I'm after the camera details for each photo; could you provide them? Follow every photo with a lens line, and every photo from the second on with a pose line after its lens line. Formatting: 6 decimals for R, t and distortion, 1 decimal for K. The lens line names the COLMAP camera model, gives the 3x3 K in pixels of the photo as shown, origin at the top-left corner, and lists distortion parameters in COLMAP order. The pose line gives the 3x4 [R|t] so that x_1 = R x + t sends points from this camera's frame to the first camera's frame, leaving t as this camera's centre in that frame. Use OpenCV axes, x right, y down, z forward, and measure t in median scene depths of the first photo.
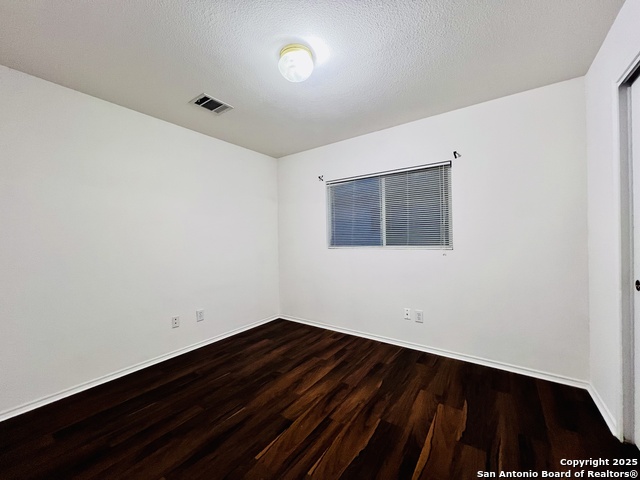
lens RADIAL K [[256.3, 0, 317.2], [0, 256.3, 238.8], [0, 0, 1]] dist [0.011558, -0.000264]
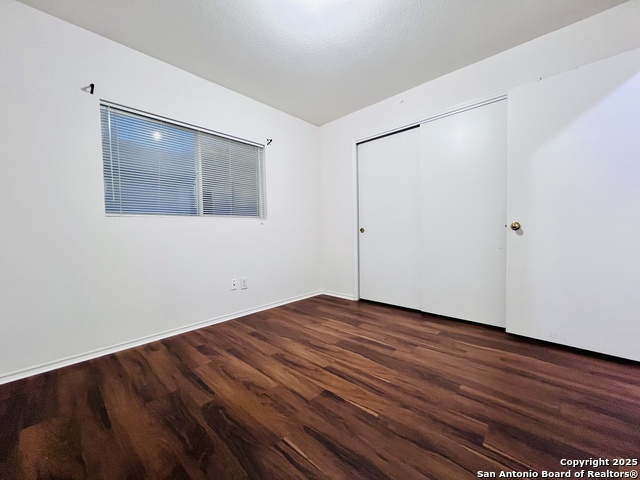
lens RADIAL K [[256.3, 0, 321.0], [0, 256.3, 236.7], [0, 0, 1]] dist [0.011558, -0.000264]
pose [[0.125209, -0.003114, 0.992125, -0.676165], [0.019960, 0.999801, 0.000619, 0.136507], [-0.991930, 0.019725, 0.125246, 0.635442]]
